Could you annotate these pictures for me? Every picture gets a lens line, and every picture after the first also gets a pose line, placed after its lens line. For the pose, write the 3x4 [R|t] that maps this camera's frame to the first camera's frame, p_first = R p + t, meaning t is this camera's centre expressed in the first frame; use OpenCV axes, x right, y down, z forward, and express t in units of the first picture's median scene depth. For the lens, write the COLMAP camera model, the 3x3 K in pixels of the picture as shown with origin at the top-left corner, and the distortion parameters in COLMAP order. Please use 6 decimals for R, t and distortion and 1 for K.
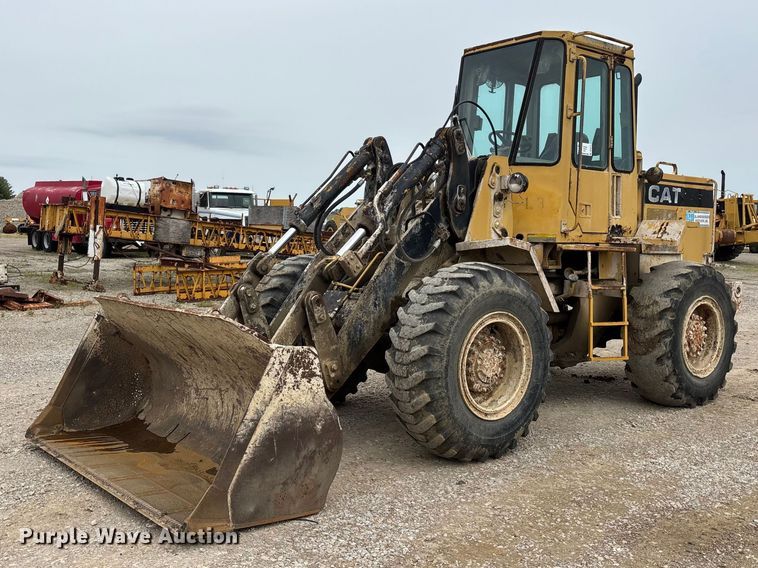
lens RADIAL K [[765.7, 0, 379.0], [0, 765.7, 284.0], [0, 0, 1]] dist [0.022075, 0.001557]
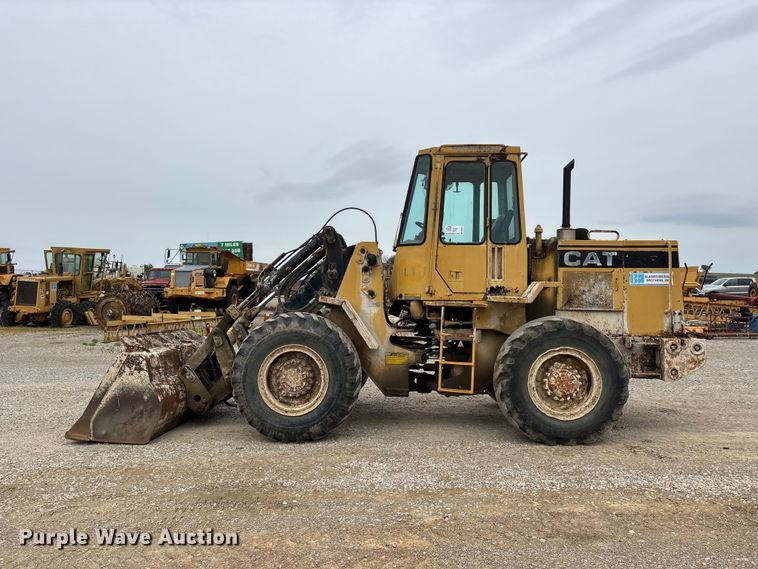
lens RADIAL K [[591.3, 0, 402.1], [0, 591.3, 275.5], [0, 0, 1]] dist [0.025903, -0.001015]
pose [[0.754362, -0.029509, -0.655795, 0.894044], [-0.035223, 0.995731, -0.085323, -0.007151], [0.655513, 0.087463, 0.750102, 0.185902]]
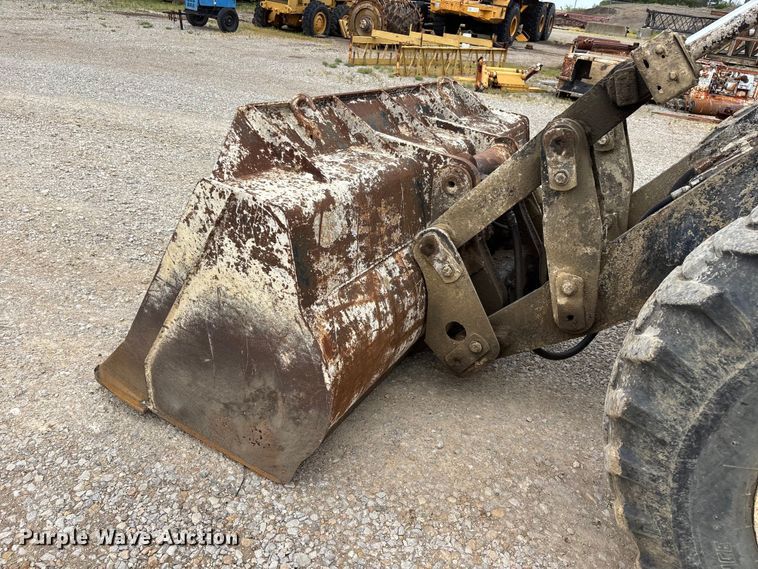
lens RADIAL K [[568.3, 0, 379.0], [0, 568.3, 284.5], [0, 0, 1]] dist [0.024481, -0.001068]
pose [[0.376279, 0.434648, -0.818227, 0.155942], [-0.163976, 0.900432, 0.402908, -0.016417], [0.911881, -0.017436, 0.410085, 0.586024]]
